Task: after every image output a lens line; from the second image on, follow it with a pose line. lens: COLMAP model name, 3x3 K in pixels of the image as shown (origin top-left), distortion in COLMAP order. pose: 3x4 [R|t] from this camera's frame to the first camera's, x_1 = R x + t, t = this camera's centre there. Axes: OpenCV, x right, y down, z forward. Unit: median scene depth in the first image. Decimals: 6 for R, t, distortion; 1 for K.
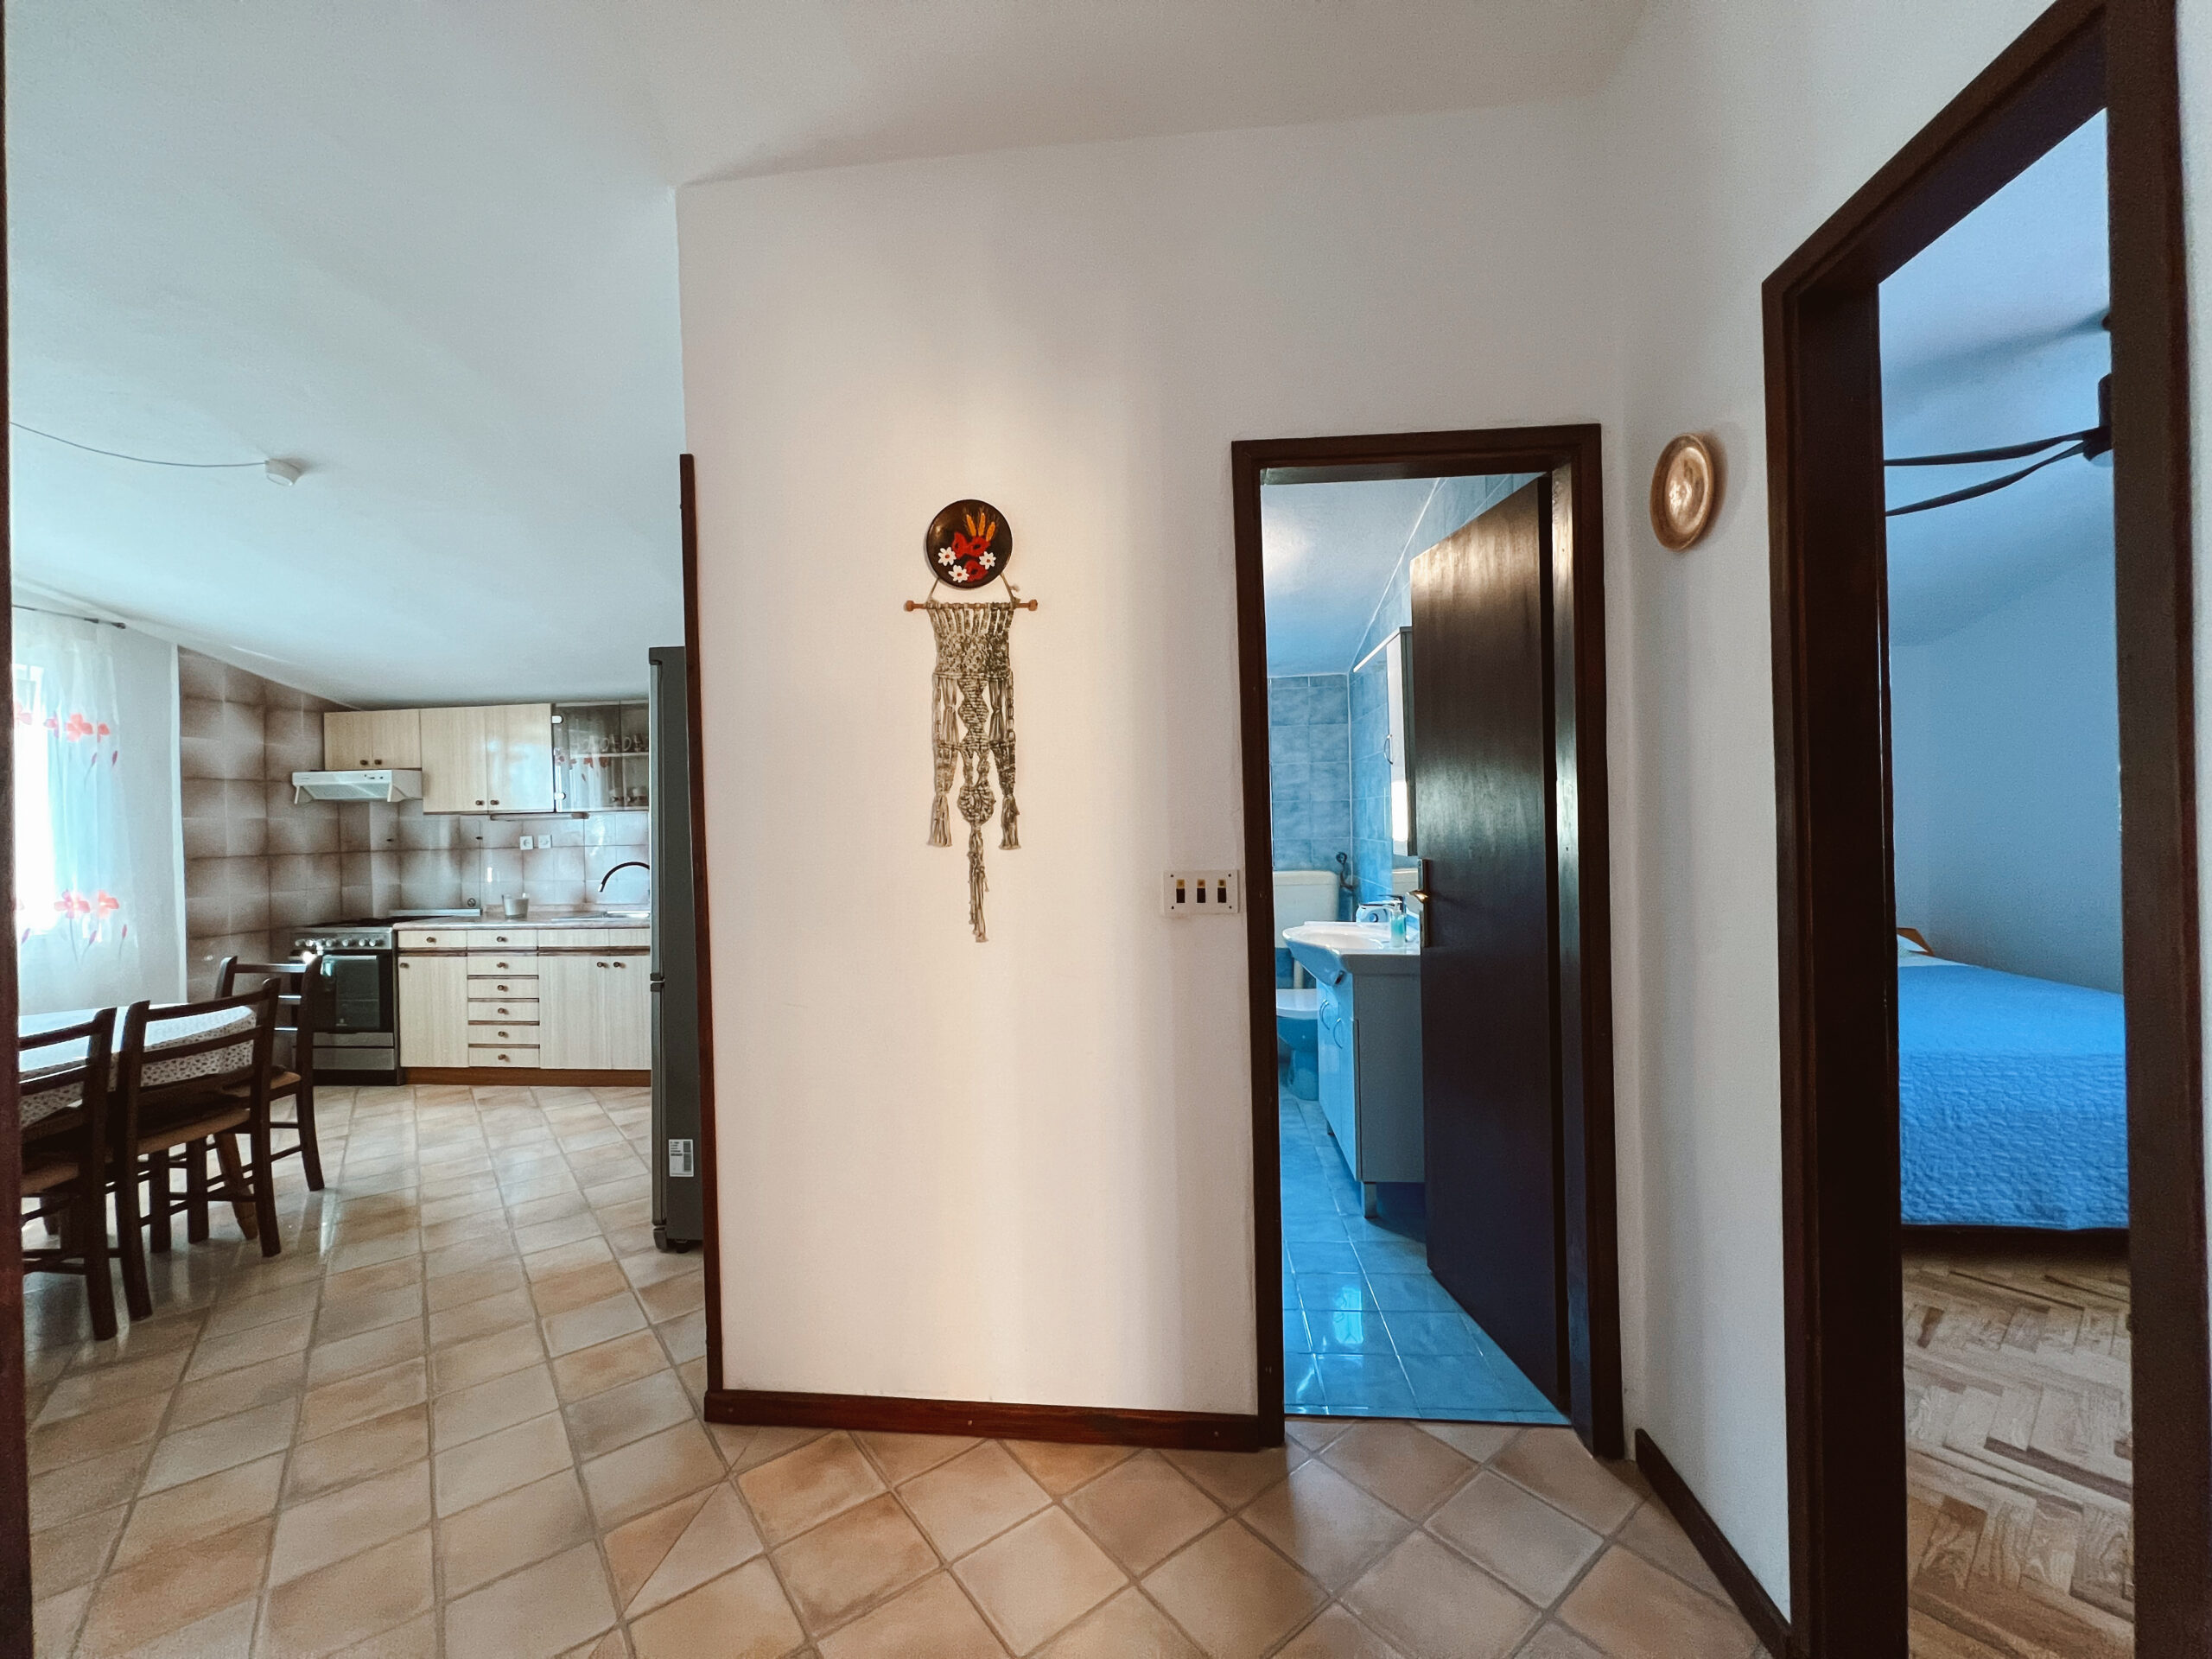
lens RADIAL K [[883.3, 0, 1106.0], [0, 883.3, 829.5], [0, 0, 1]] dist [0.002802, 0.000266]
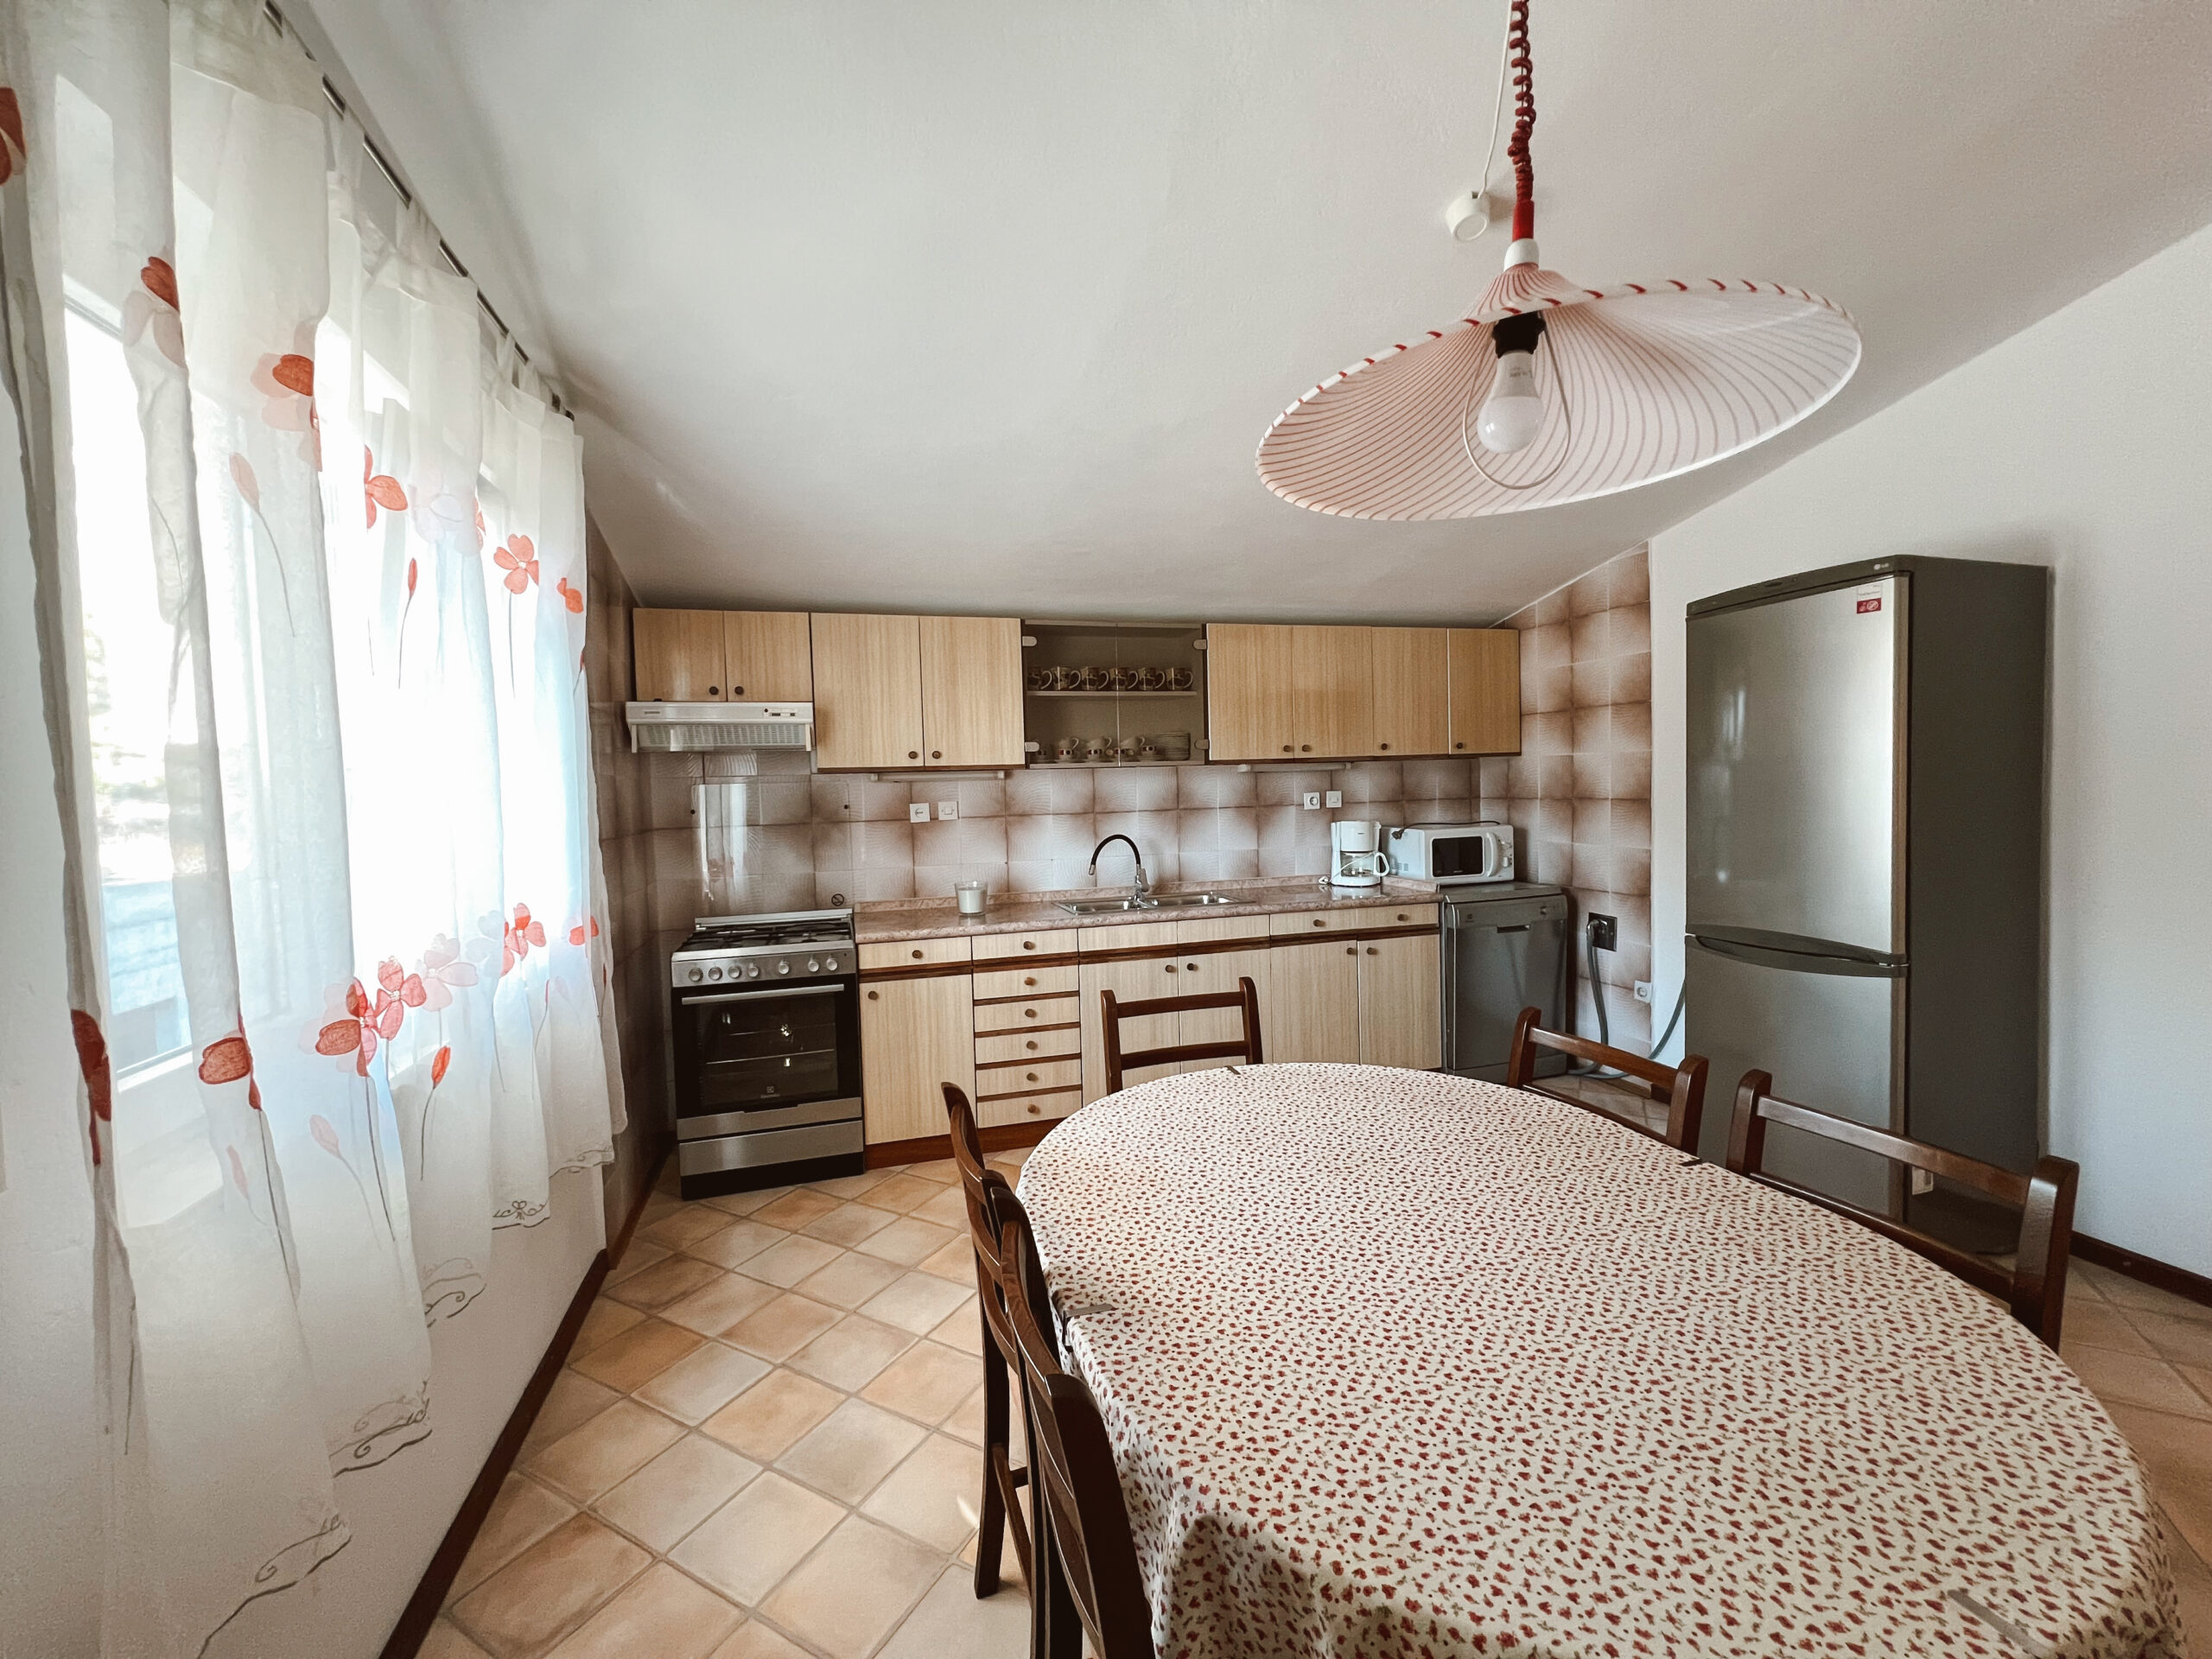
lens RADIAL K [[799.8, 0, 1106.0], [0, 799.8, 829.5], [0, 0, 1]] dist [-0.025508, -0.000026]
pose [[0.916133, -0.015324, 0.400583, -0.867900], [0.007451, 0.999747, 0.021204, 0.017915], [-0.400806, -0.016441, 0.916015, 0.383901]]
